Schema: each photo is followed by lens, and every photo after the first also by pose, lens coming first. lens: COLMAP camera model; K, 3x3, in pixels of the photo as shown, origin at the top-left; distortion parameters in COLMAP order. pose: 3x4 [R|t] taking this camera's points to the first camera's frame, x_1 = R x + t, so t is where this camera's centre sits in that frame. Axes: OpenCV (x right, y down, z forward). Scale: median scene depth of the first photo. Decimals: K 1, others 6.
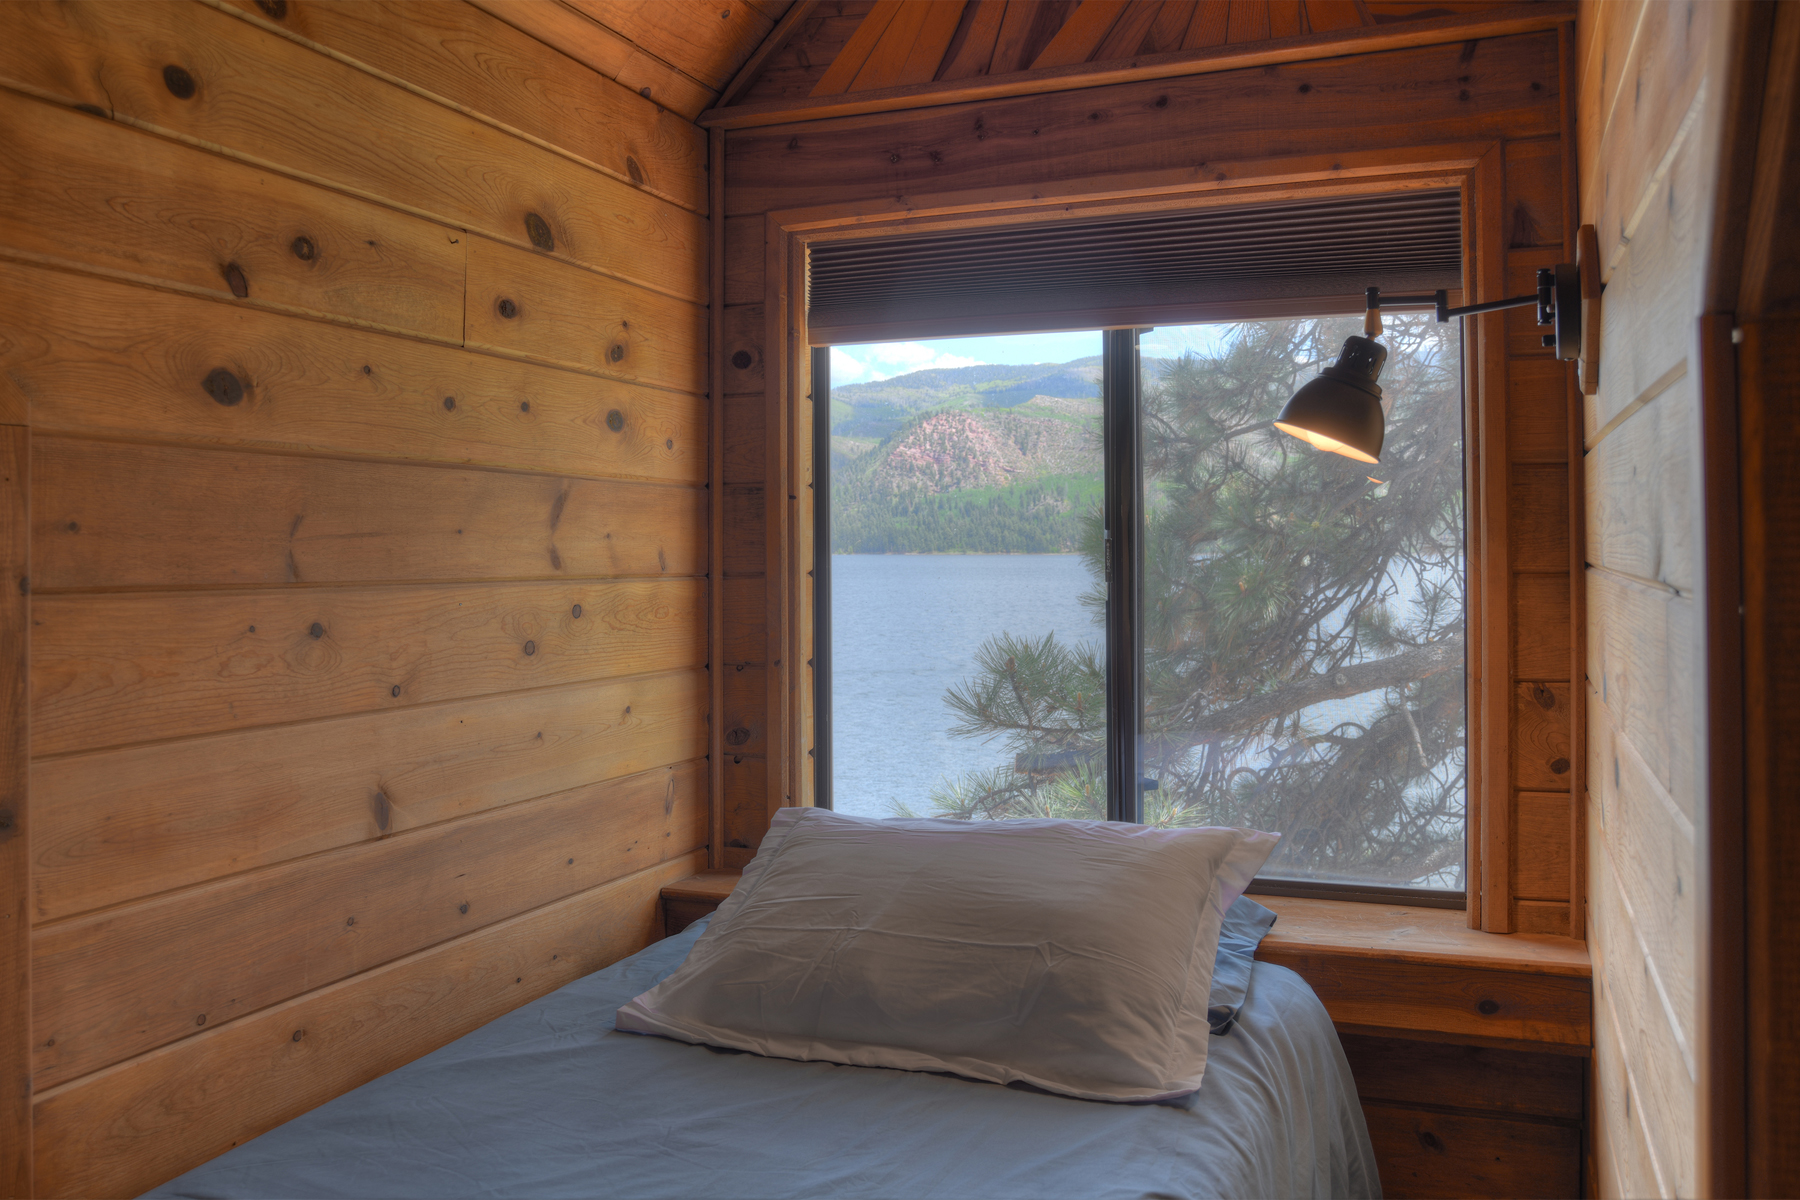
lens RADIAL K [[1512.5, 0, 900.0], [0, 1512.5, 591.7], [0, 0, 1]] dist [-0.008504, -0.002000]
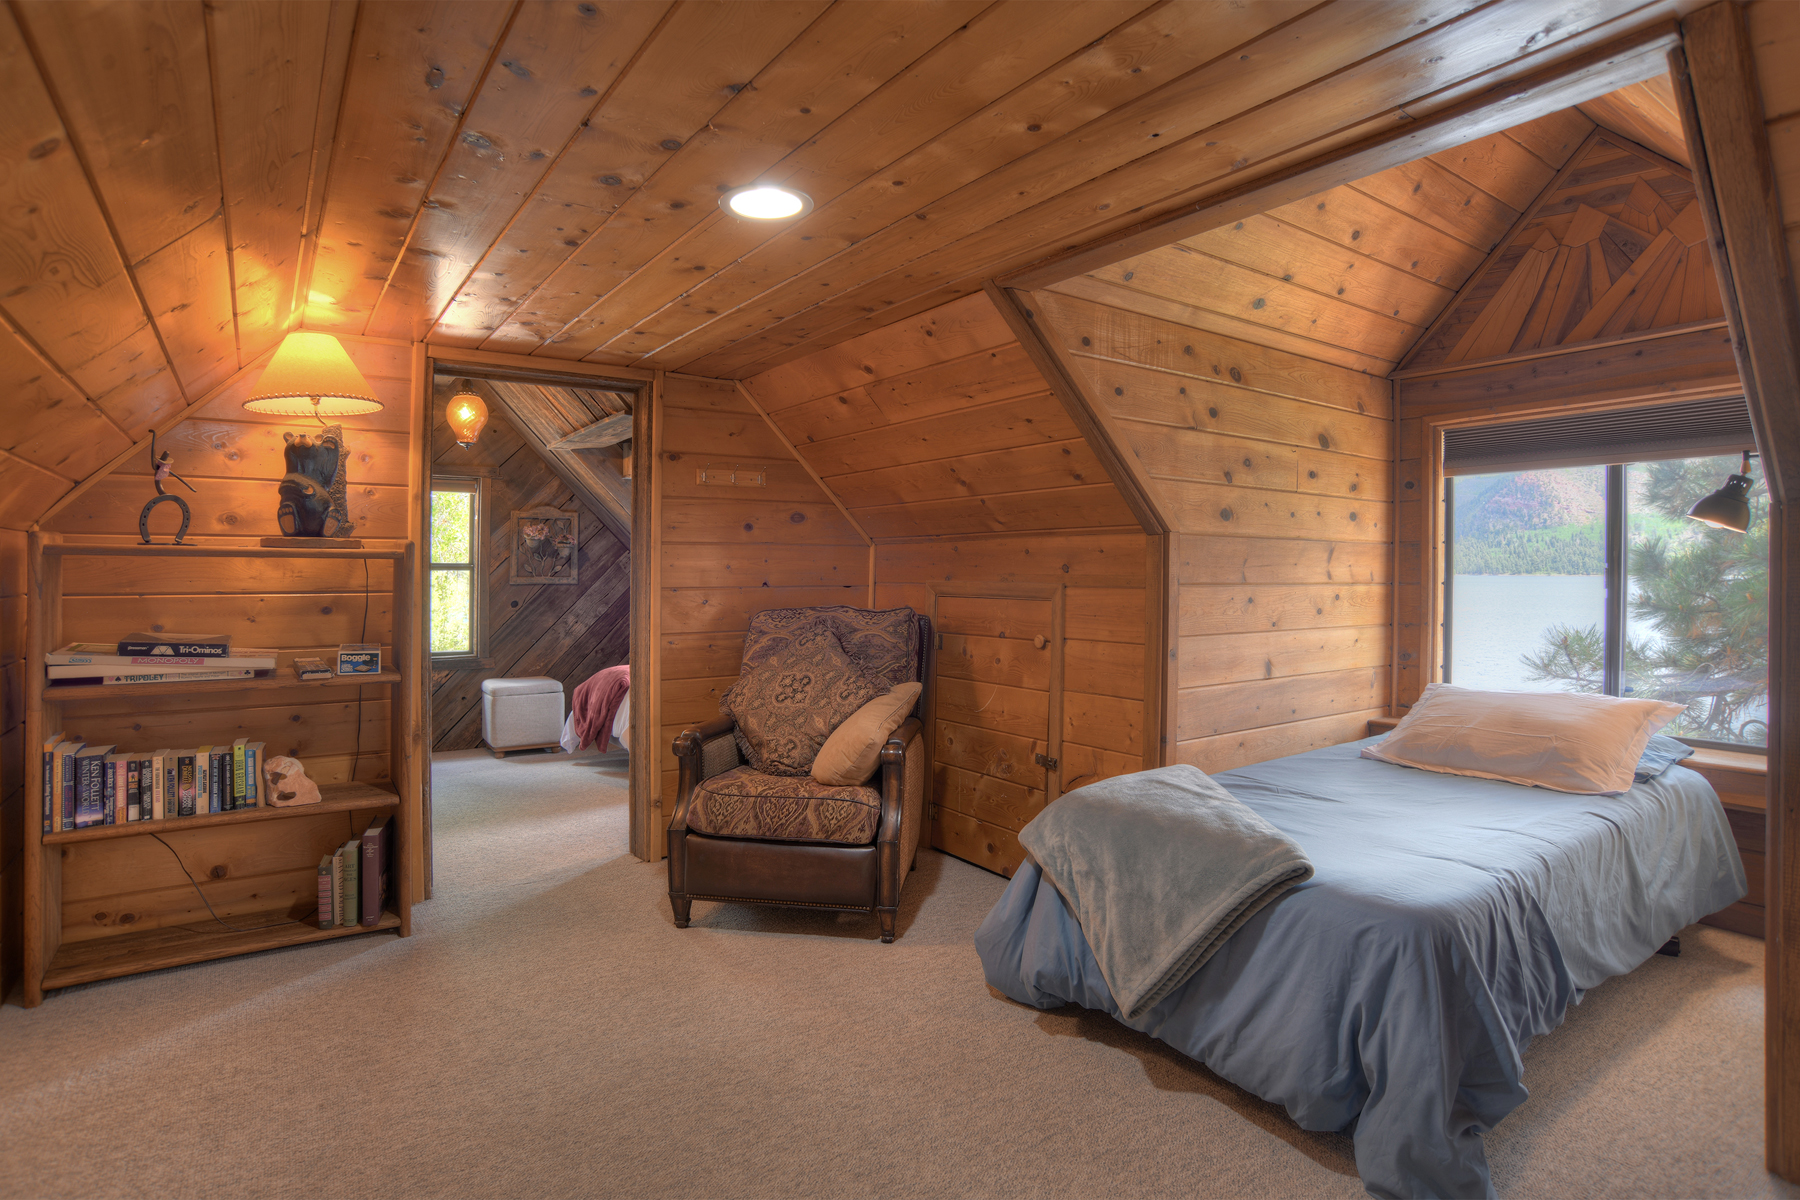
lens RADIAL K [[935.7, 0, 926.3], [0, 935.7, 584.5], [0, 0, 1]] dist [-0.068854, 0.029767]
pose [[0.850172, 0.013583, -0.526330, 0.004152], [-0.019709, 0.999788, -0.006034, 0.015044], [0.526136, 0.015503, 0.850259, -0.610592]]
